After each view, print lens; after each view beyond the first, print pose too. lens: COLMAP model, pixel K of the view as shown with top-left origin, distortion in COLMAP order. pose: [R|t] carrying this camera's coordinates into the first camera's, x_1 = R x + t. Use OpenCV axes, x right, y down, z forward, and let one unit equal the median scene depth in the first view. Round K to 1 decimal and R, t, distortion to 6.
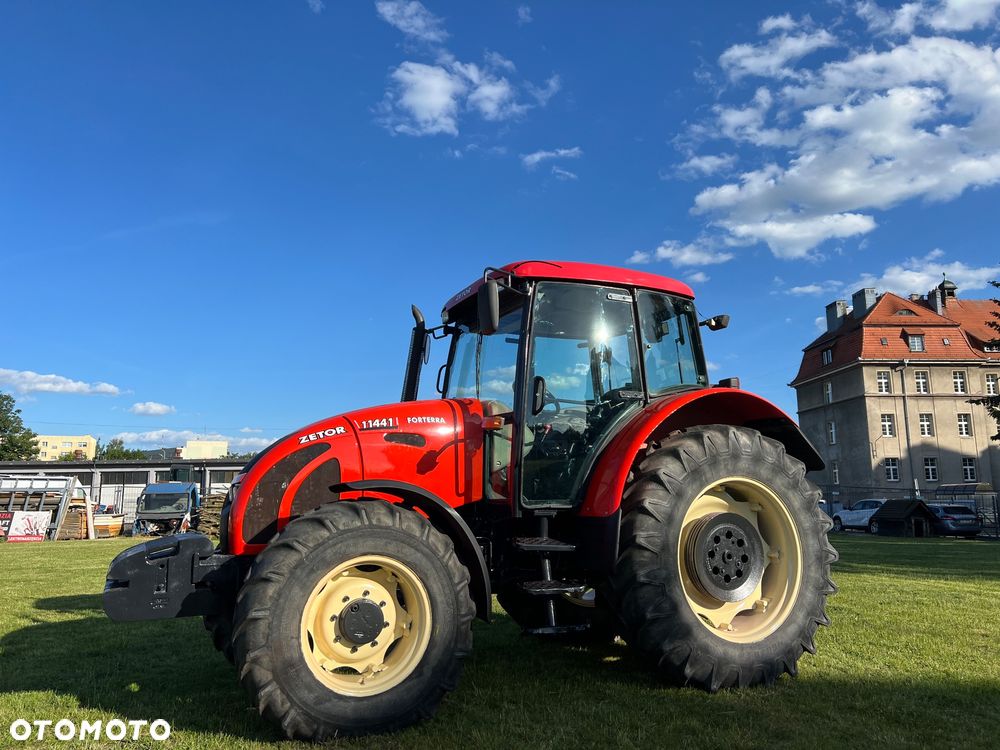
lens RADIAL K [[756.1, 0, 509.7], [0, 756.1, 375.3], [0, 0, 1]] dist [0.083512, -0.102708]
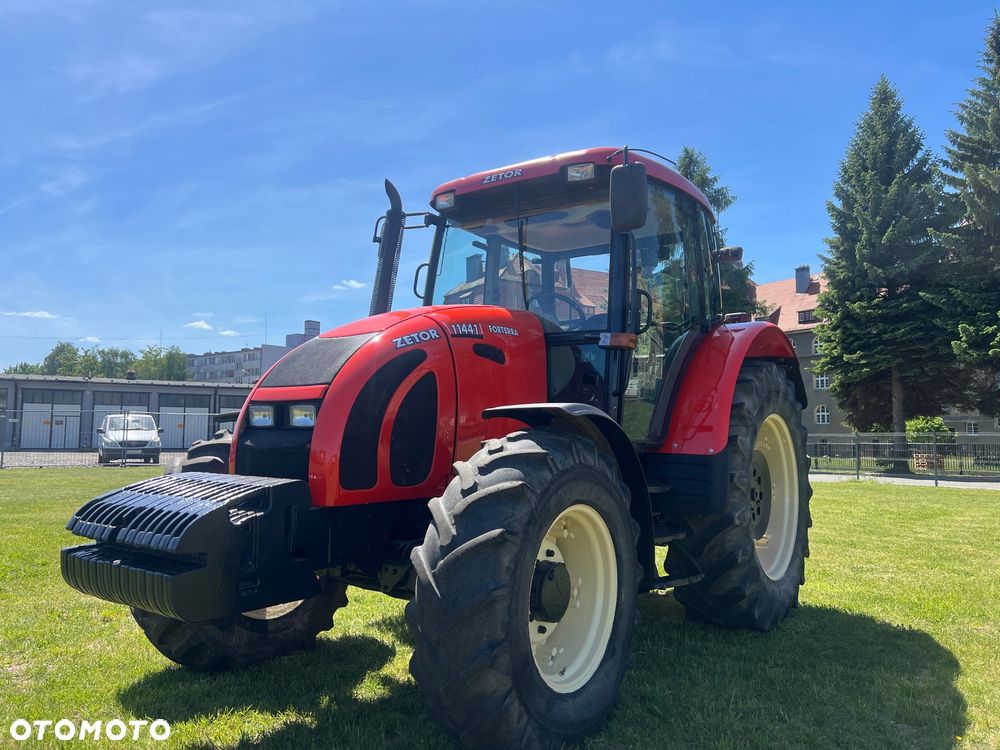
lens RADIAL K [[746.4, 0, 500.0], [0, 746.4, 375.0], [0, 0, 1]] dist [0.065222, -0.069690]
pose [[0.879921, 0.056860, 0.471705, -0.508019], [-0.096474, 0.993513, 0.060204, 0.063885], [-0.465222, -0.098482, 0.879698, 0.345927]]
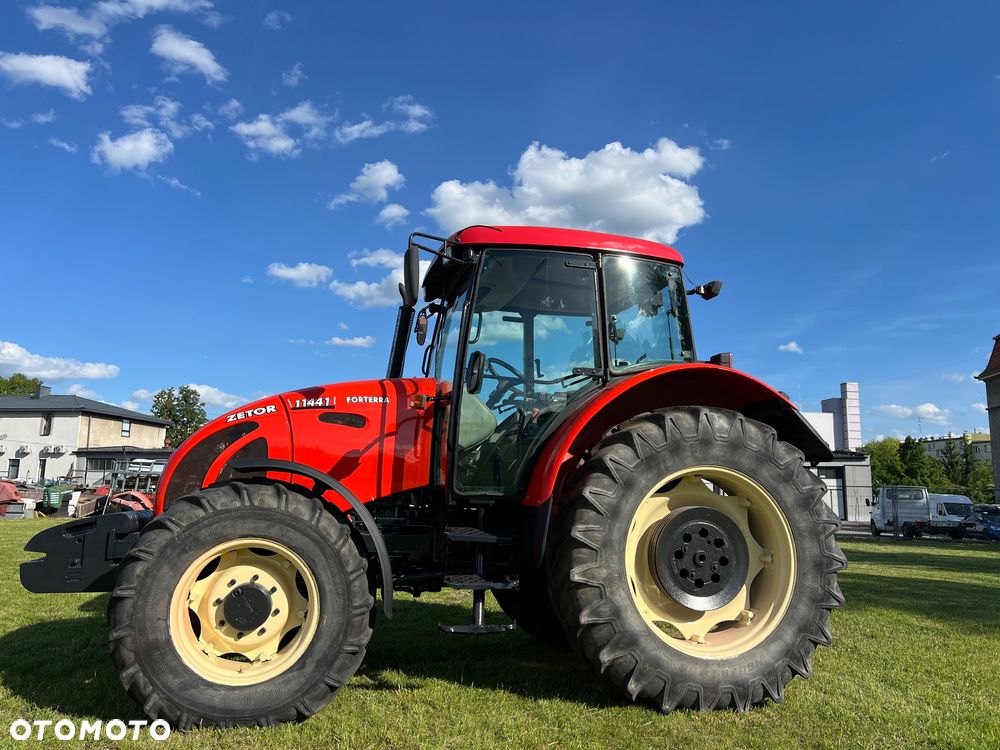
lens RADIAL K [[746.4, 0, 500.0], [0, 746.4, 375.0], [0, 0, 1]] dist [0.065222, -0.069690]
pose [[0.976451, -0.006249, -0.215649, 0.271774], [0.007028, 0.999971, 0.002847, 0.028740], [0.215625, -0.004296, 0.976467, 0.131655]]
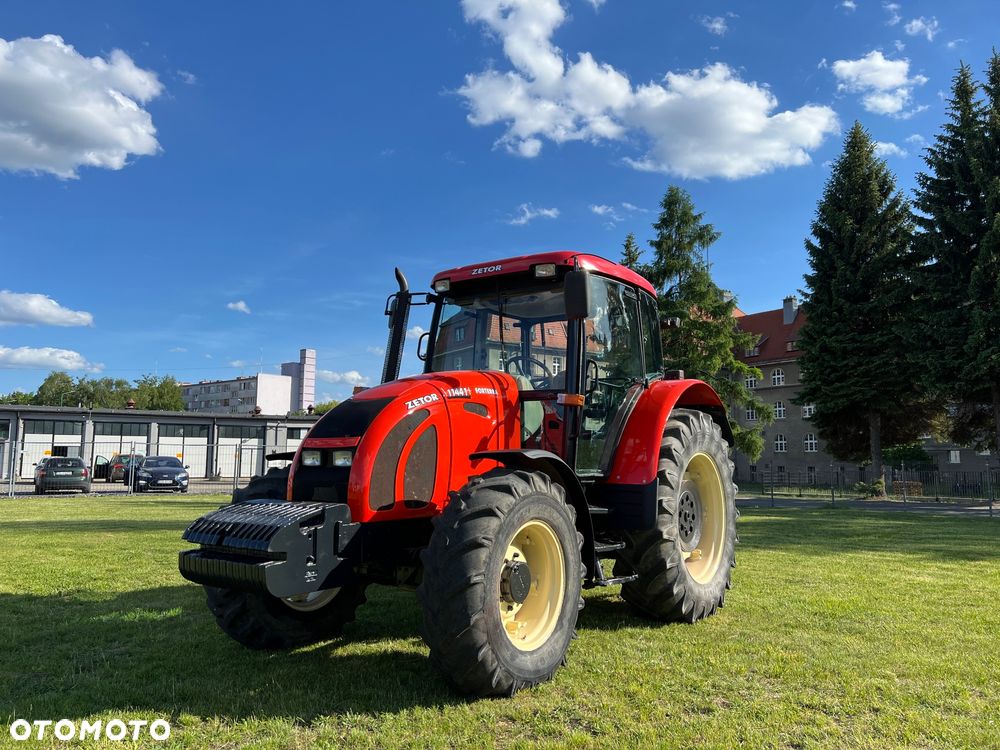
lens RADIAL K [[756.1, 0, 509.7], [0, 756.1, 375.3], [0, 0, 1]] dist [0.083512, -0.102708]
pose [[0.870713, 0.072994, 0.486344, -0.632323], [-0.097206, 0.994958, 0.024699, 0.009492], [-0.482089, -0.068782, 0.873418, 0.086052]]
